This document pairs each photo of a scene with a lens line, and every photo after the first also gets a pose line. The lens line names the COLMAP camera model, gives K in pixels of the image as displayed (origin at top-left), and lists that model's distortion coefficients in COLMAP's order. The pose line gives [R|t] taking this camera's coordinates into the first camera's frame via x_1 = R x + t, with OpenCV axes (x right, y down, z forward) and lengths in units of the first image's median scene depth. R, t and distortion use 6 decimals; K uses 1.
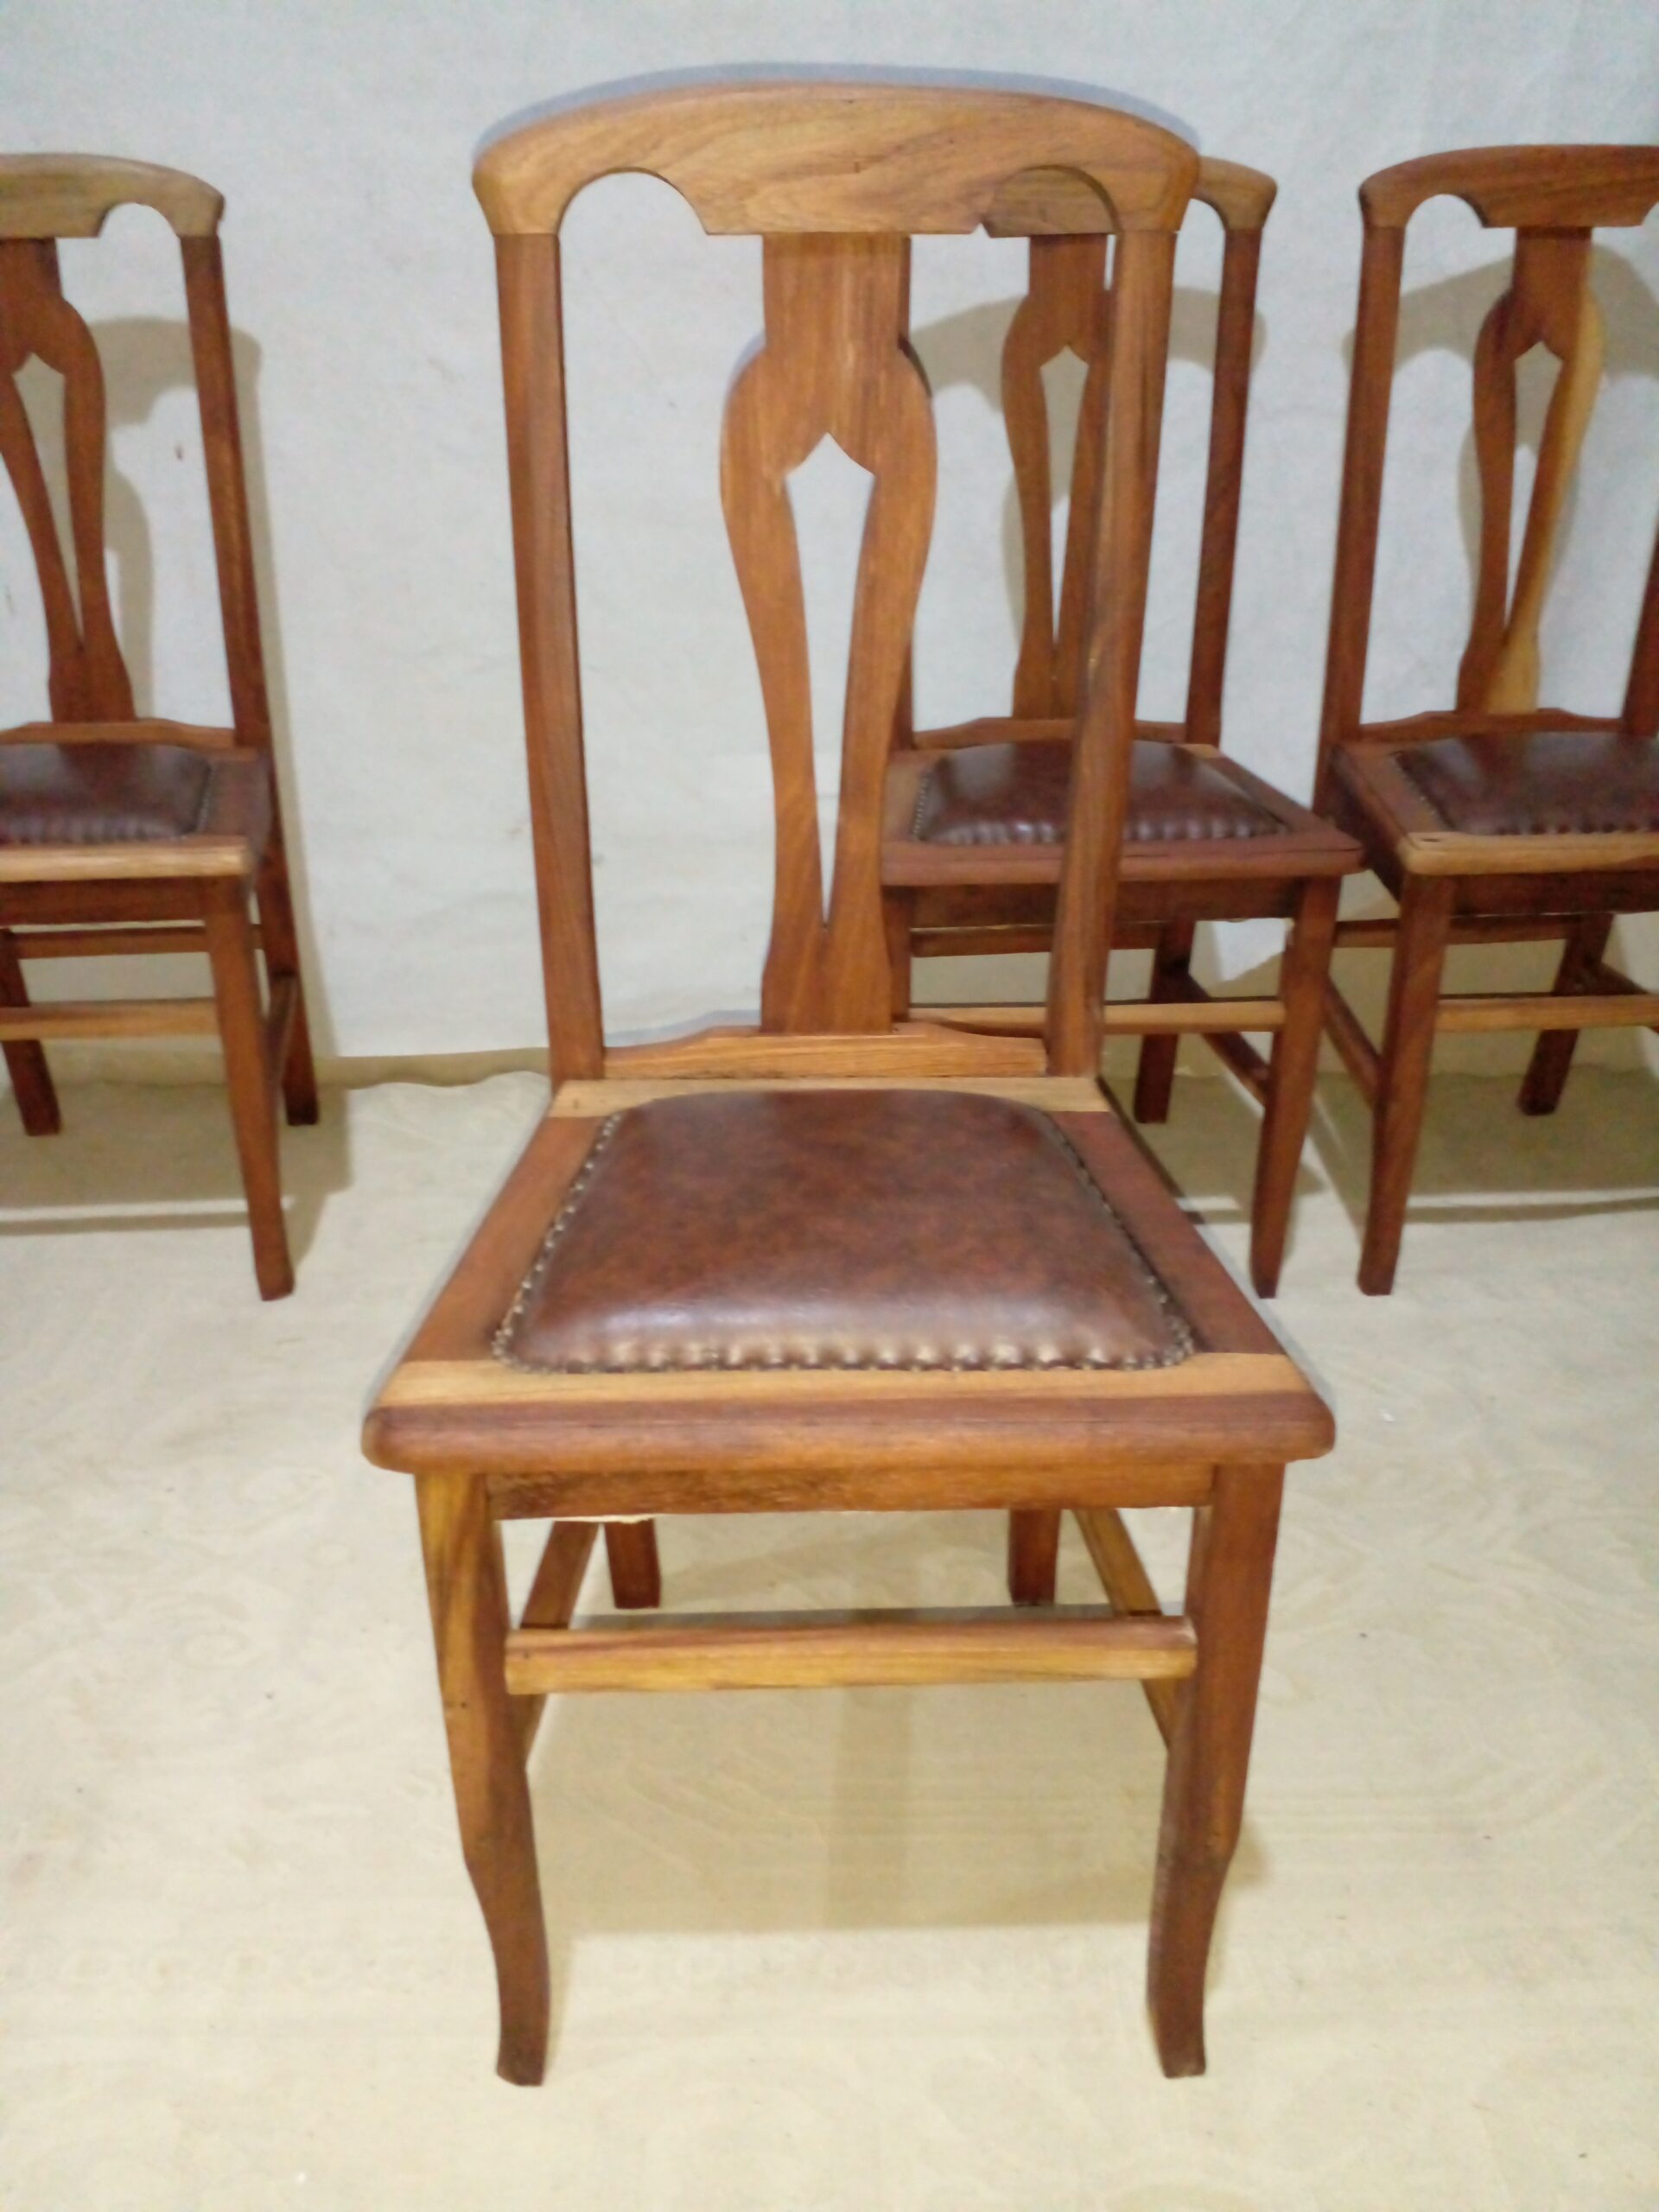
lens RADIAL K [[1743.1, 0, 825.8], [0, 1743.1, 1205.7], [0, 0, 1]] dist [0.002928, -0.012242]
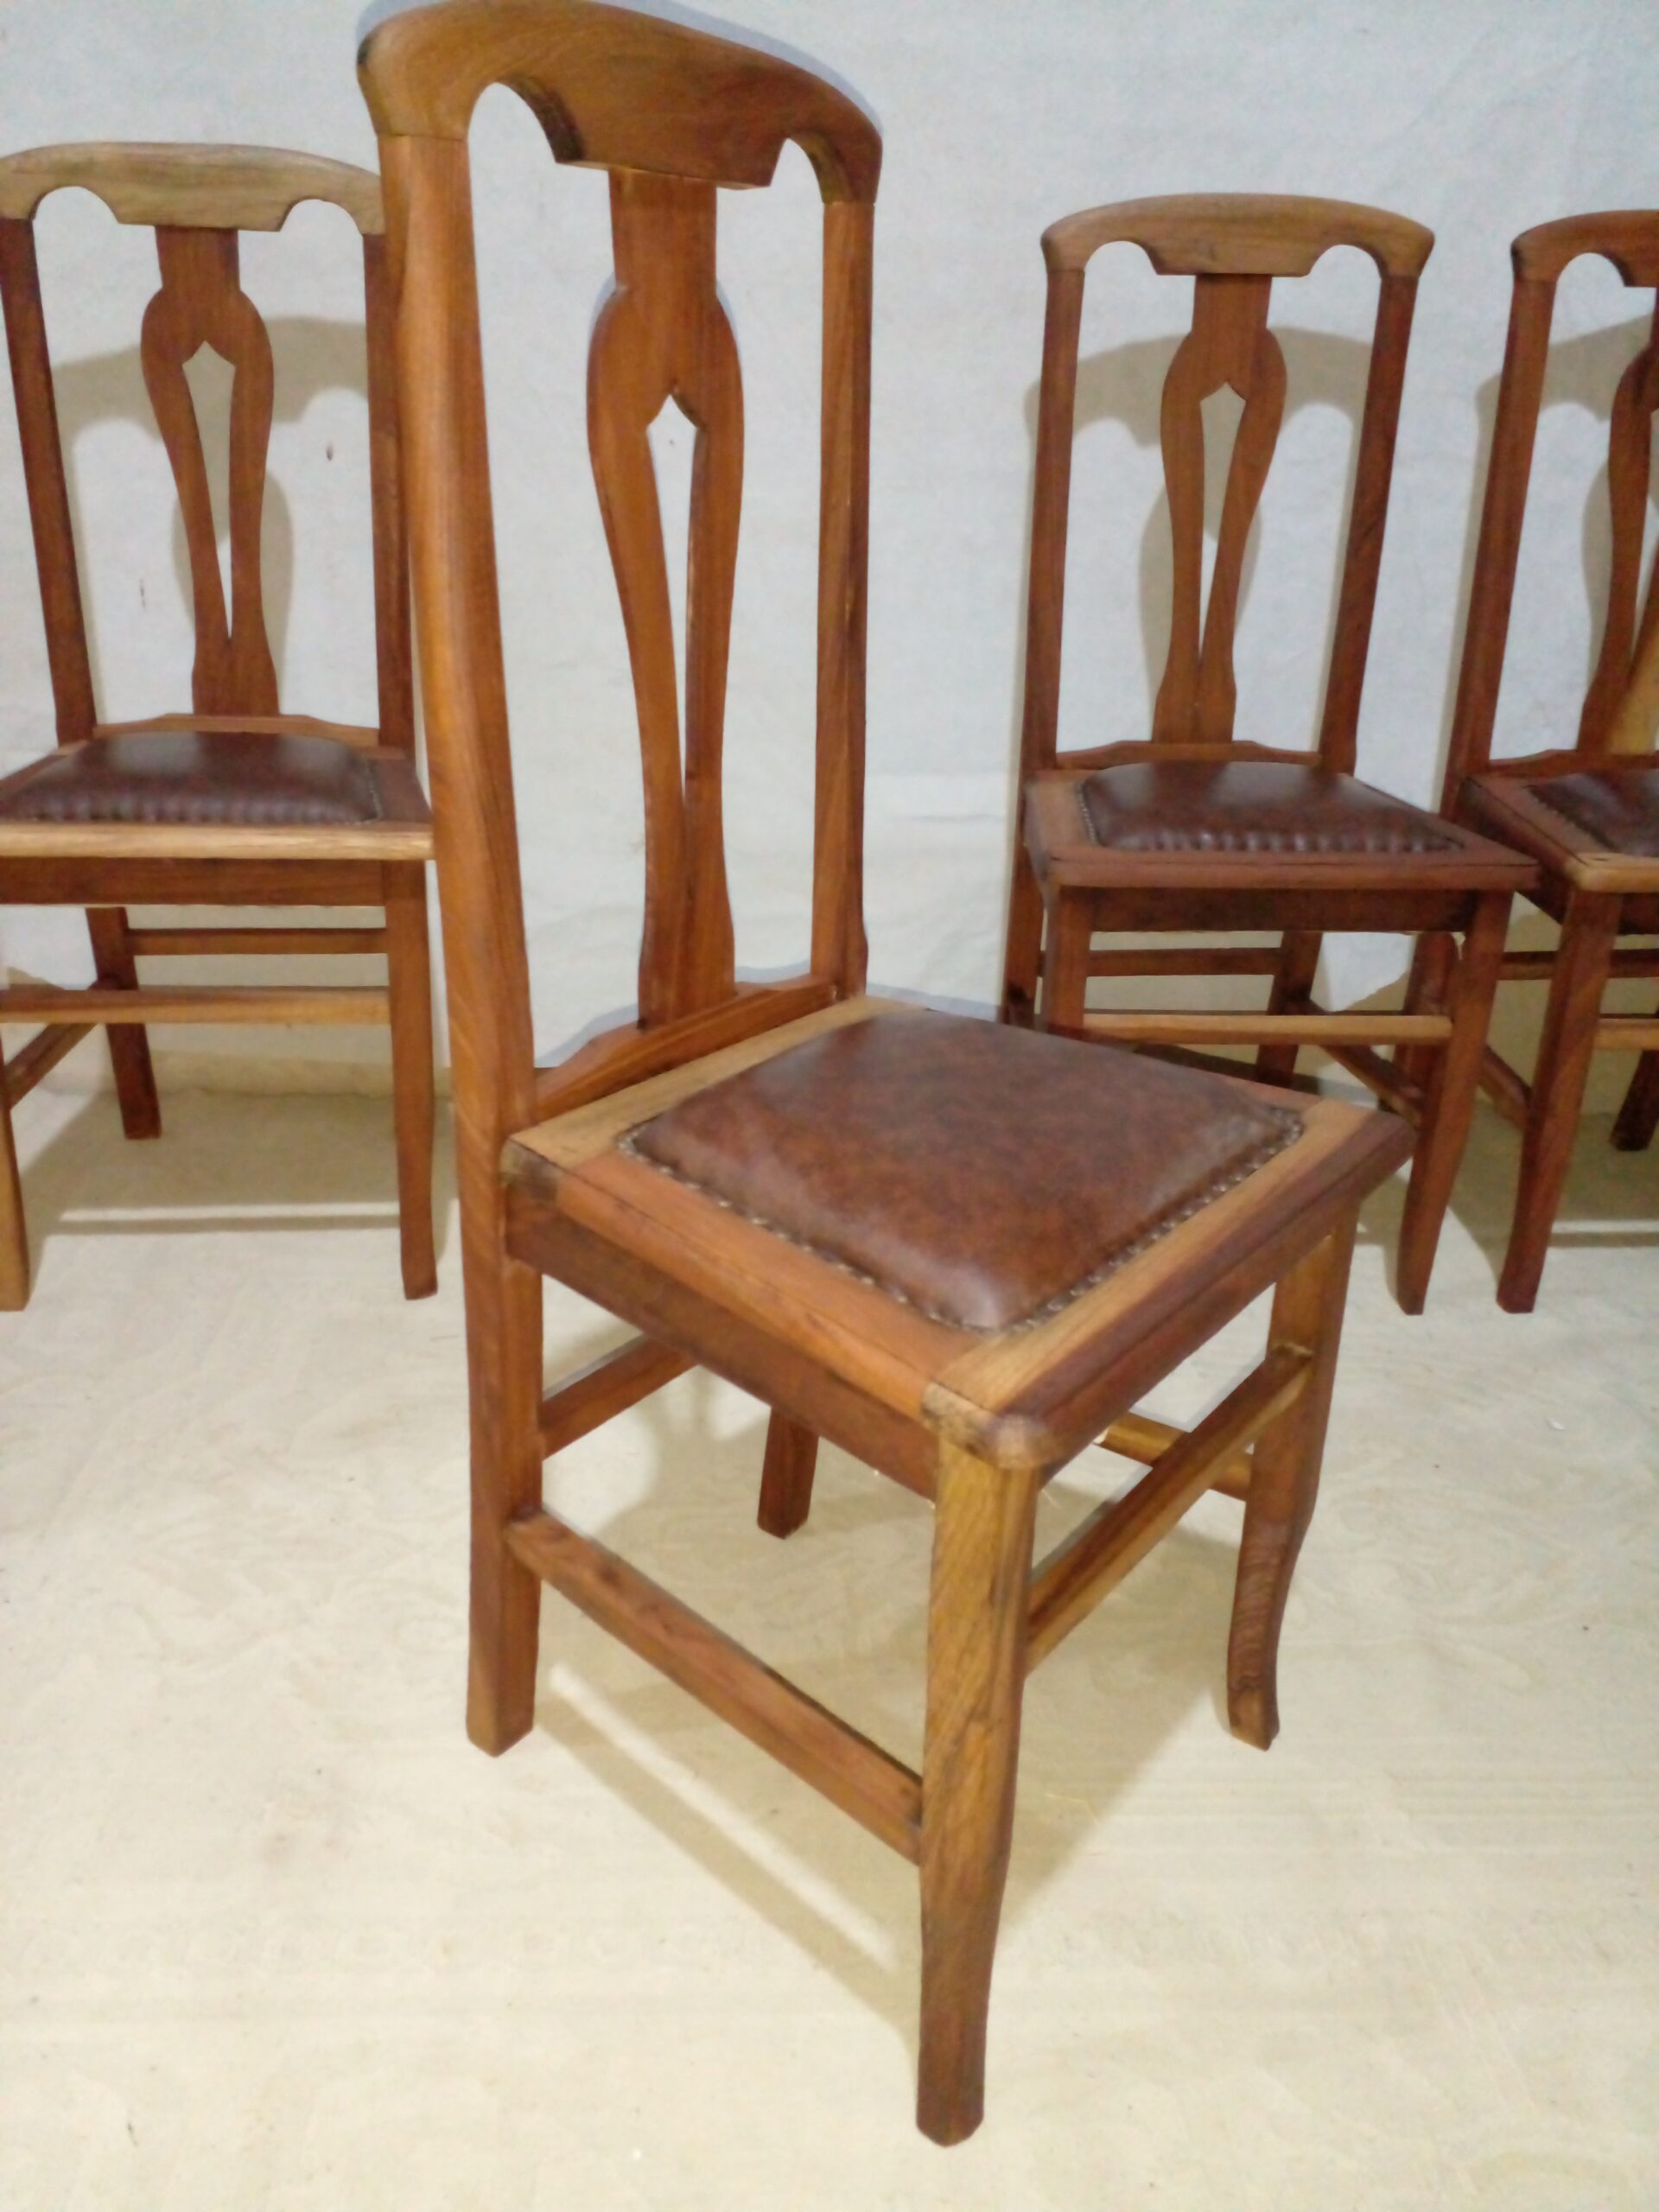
lens RADIAL K [[1752.0, 0, 821.1], [0, 1752.0, 1198.0], [0, 0, 1]] dist [0.008861, -0.008224]
pose [[0.998465, 0.019083, 0.051999, -0.147525], [-0.016444, 0.998578, -0.050718, 0.045178], [-0.052893, 0.049785, 0.997358, 0.002572]]
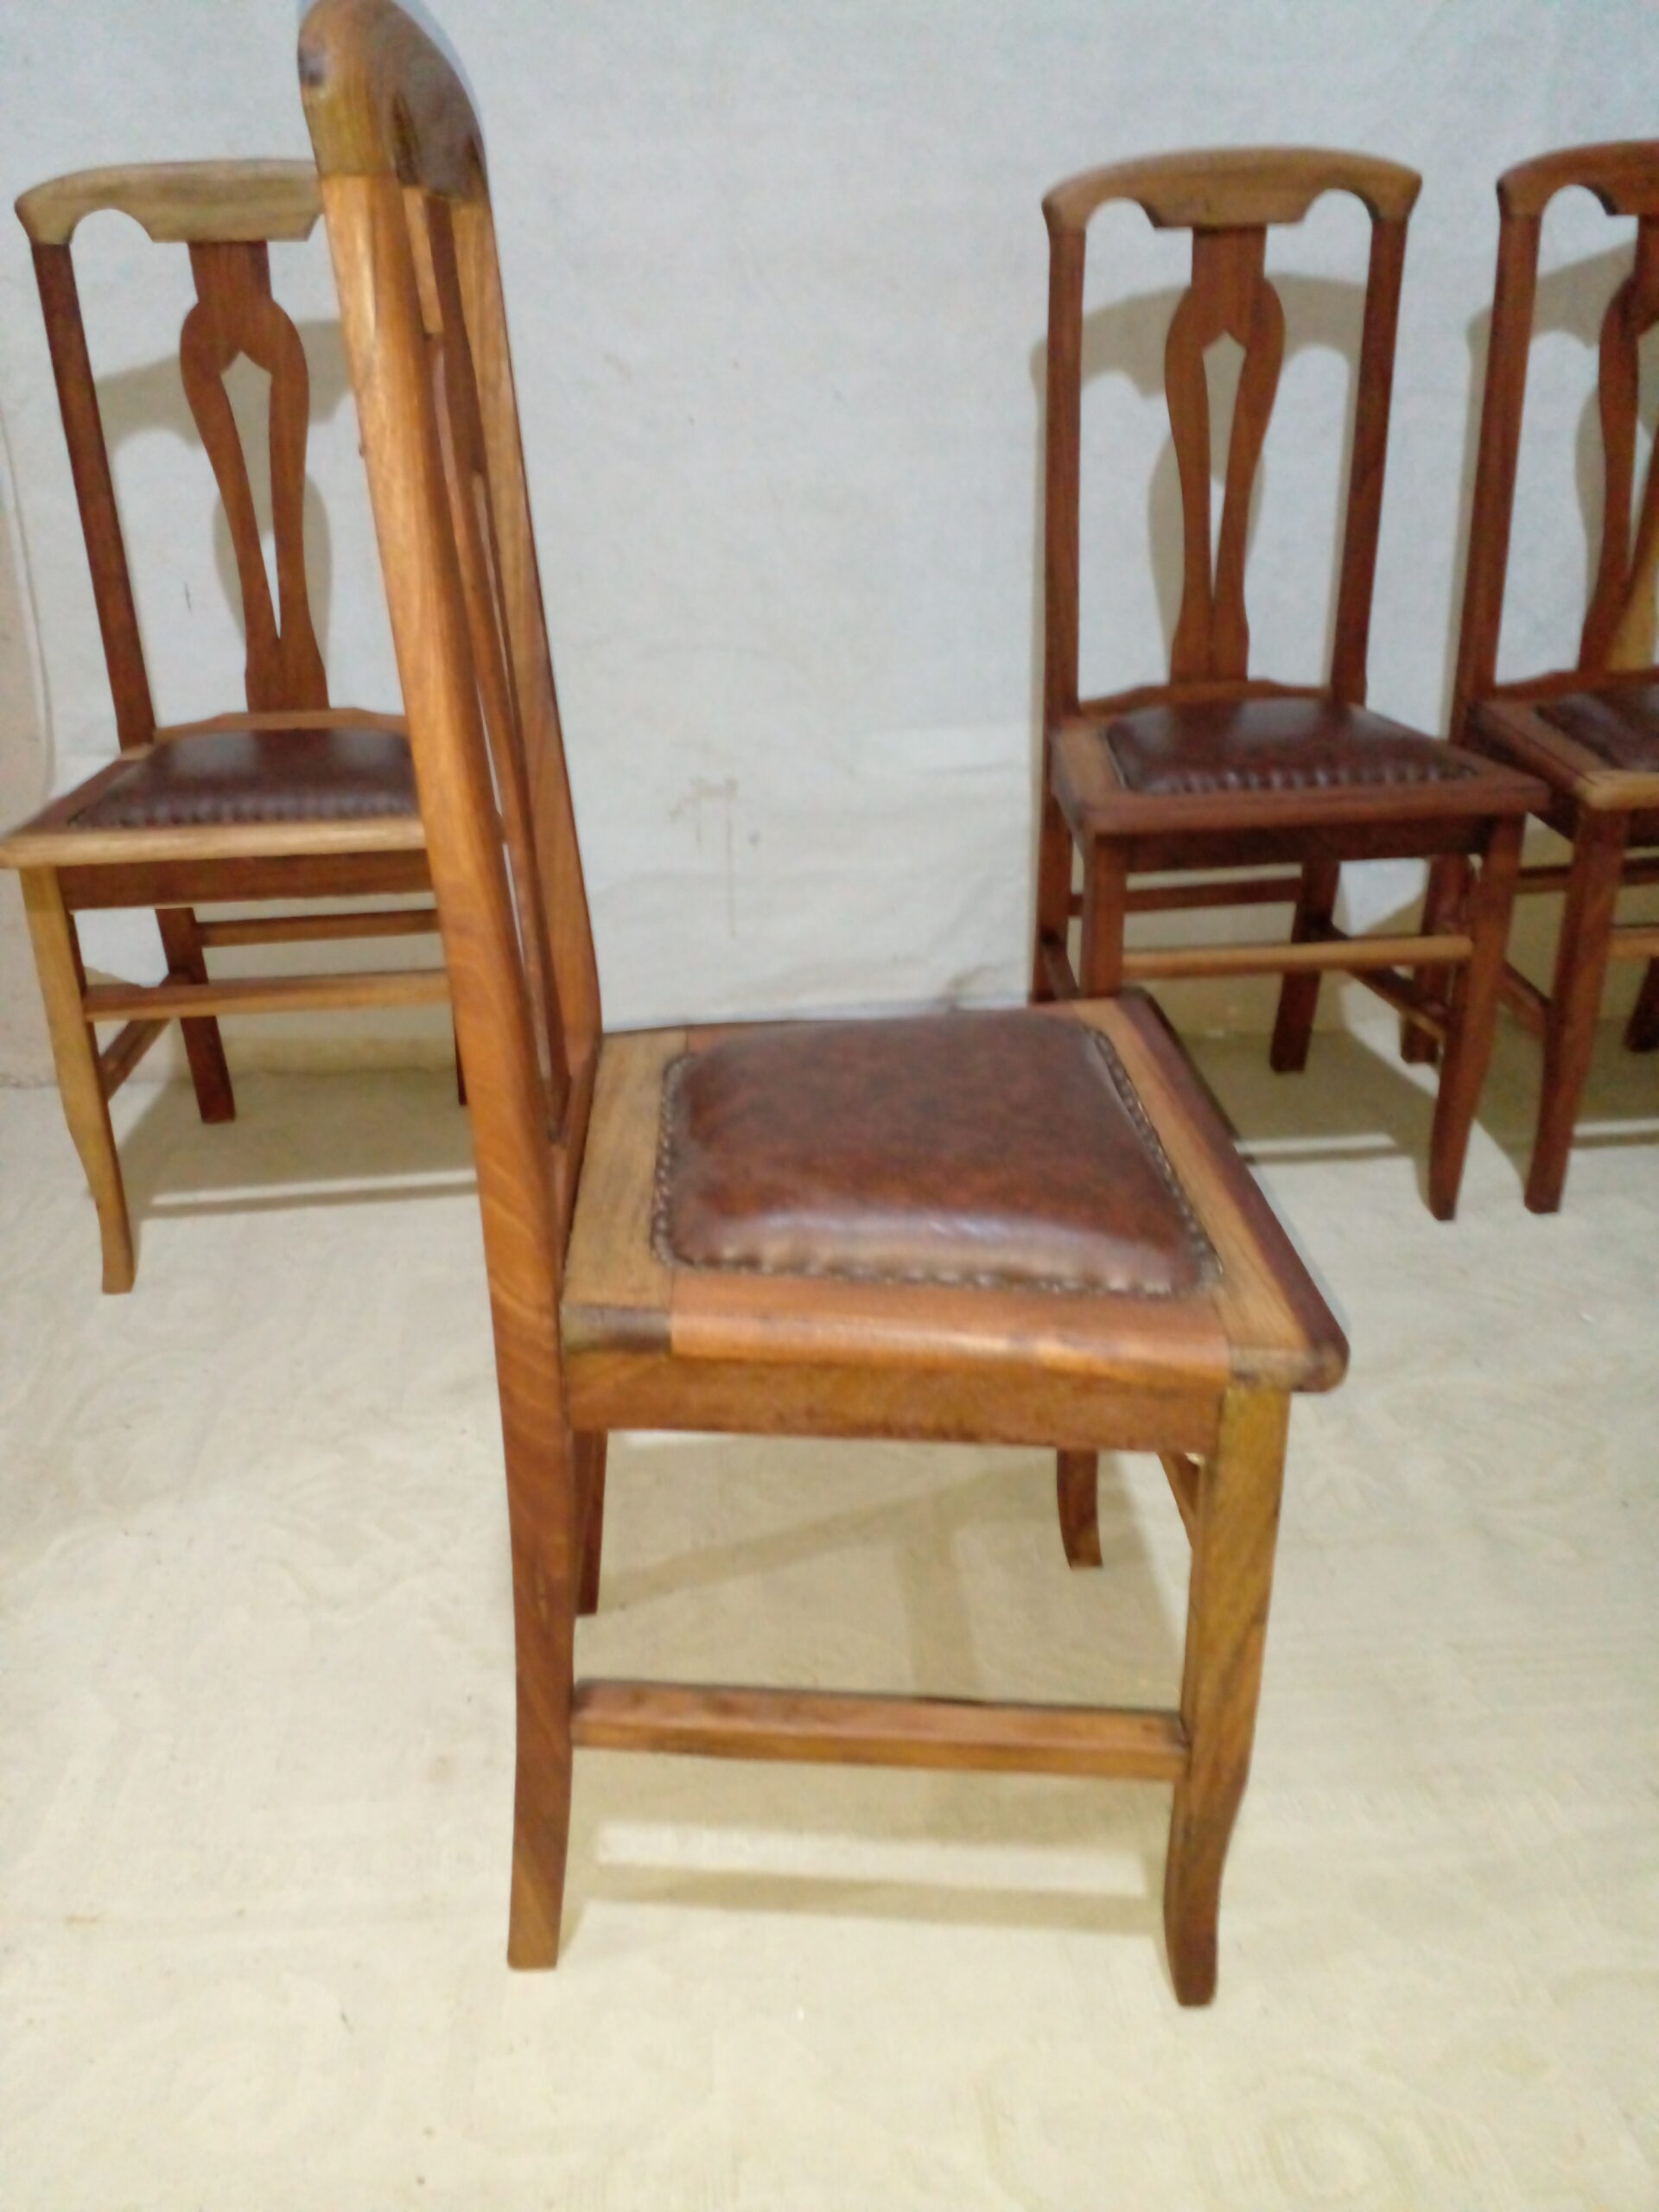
lens RADIAL K [[1743.1, 0, 825.8], [0, 1743.1, 1205.7], [0, 0, 1]] dist [0.002928, -0.012242]
pose [[0.998061, -0.039260, 0.048298, -0.180289], [0.039873, 0.999135, -0.011779, 0.042874], [-0.047793, 0.013681, 0.998764, -0.043003]]
